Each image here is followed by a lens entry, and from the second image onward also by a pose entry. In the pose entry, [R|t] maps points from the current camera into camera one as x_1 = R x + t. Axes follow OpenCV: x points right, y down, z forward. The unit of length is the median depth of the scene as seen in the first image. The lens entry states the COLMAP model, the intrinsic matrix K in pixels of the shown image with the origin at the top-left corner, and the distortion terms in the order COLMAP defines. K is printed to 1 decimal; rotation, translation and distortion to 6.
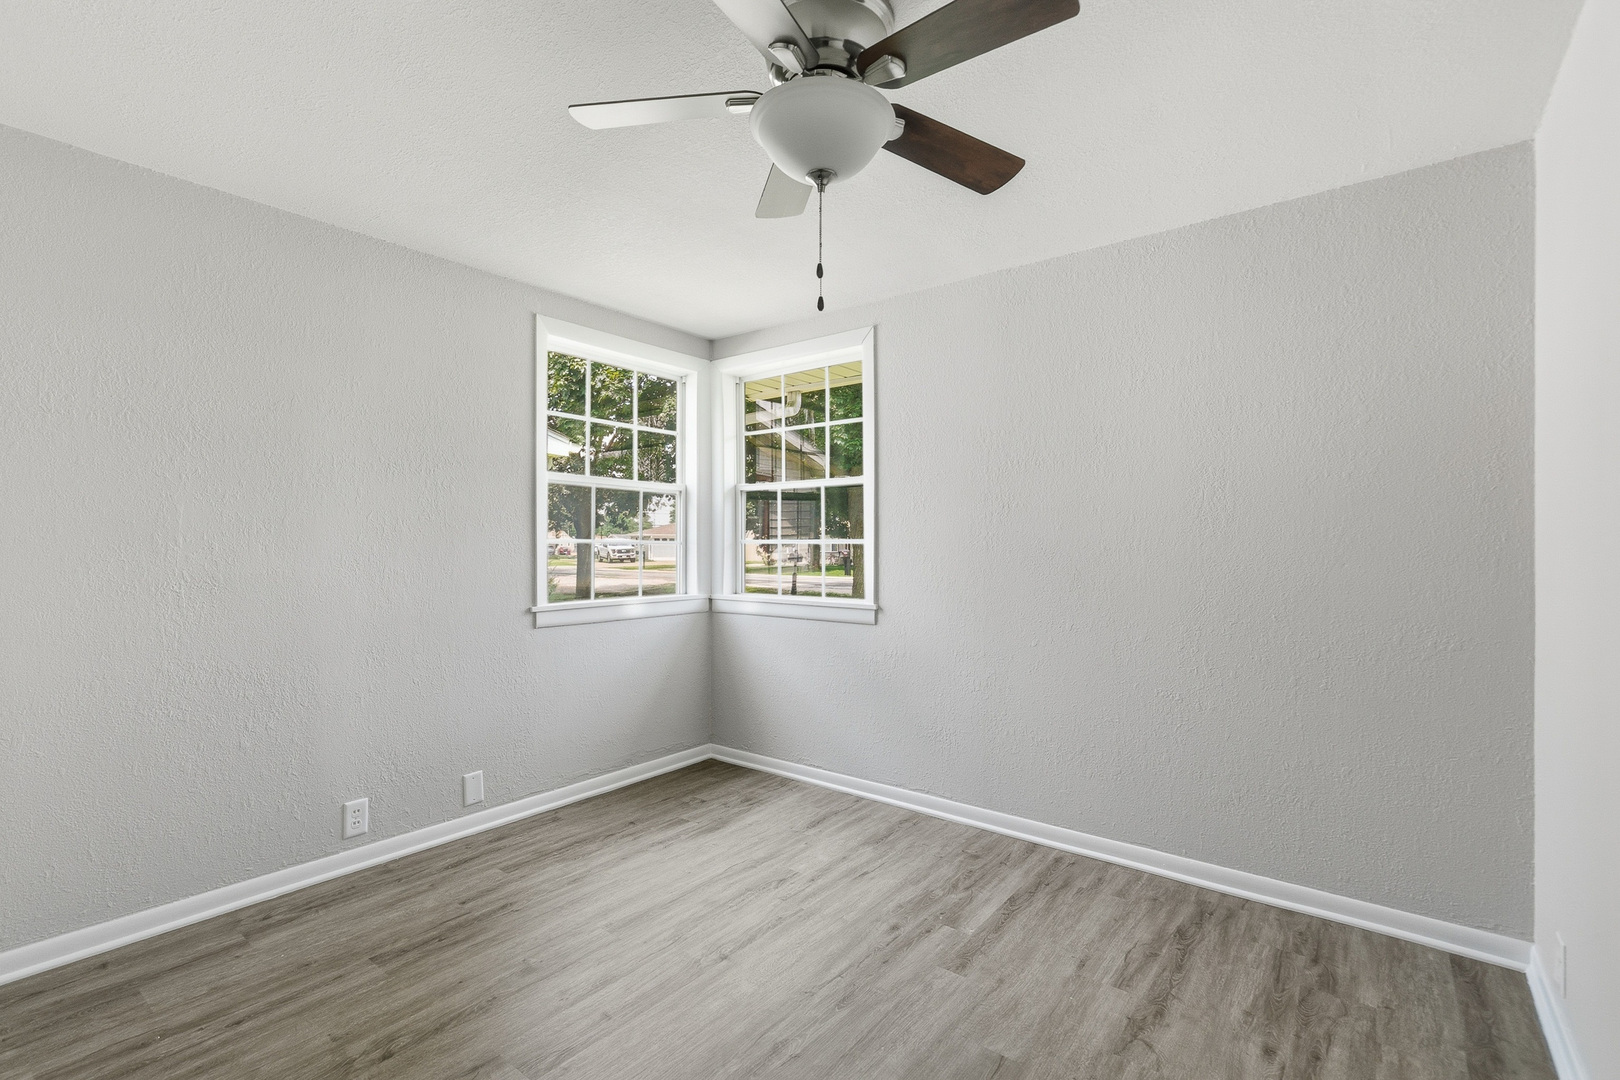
lens RADIAL K [[730.3, 0, 806.2], [0, 730.3, 546.8], [0, 0, 1]] dist [0.009530, -0.002625]
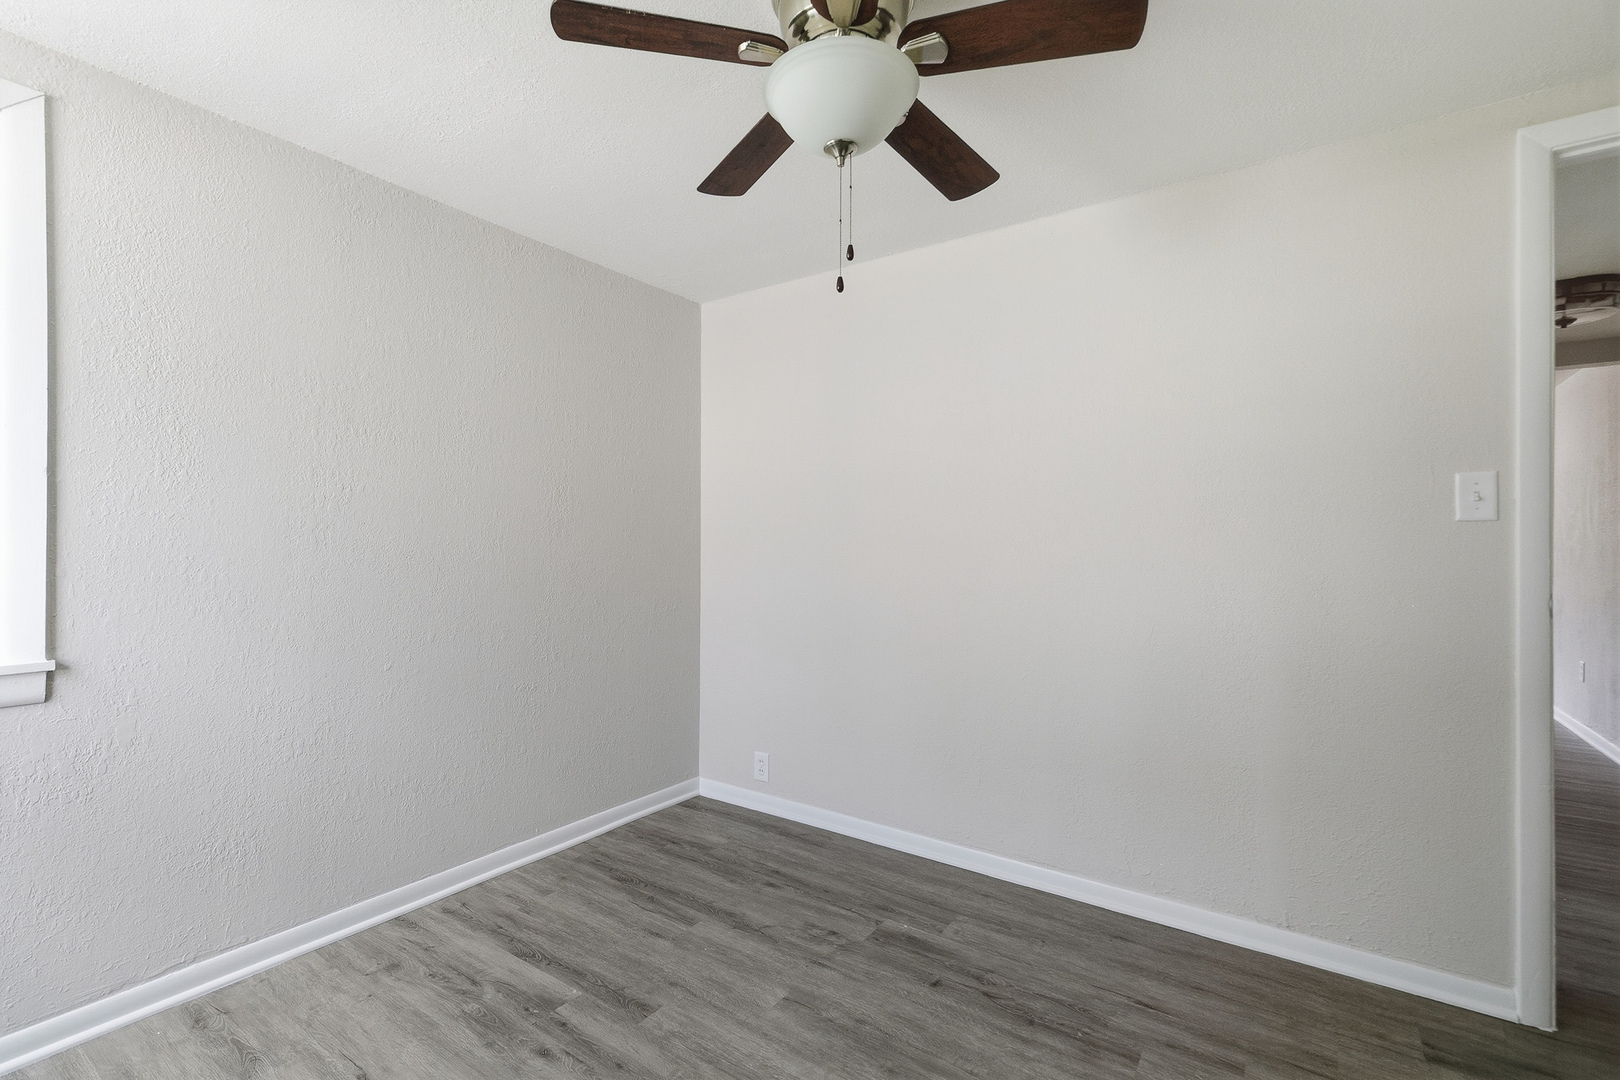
lens RADIAL K [[730.3, 0, 800.9], [0, 730.3, 540.7], [0, 0, 1]] dist [0.009530, -0.002625]
pose [[-0.054373, -0.003471, 0.998515, -0.611955], [-0.006649, 0.999973, 0.003114, -0.010714], [-0.998499, -0.006470, -0.054395, 0.738986]]
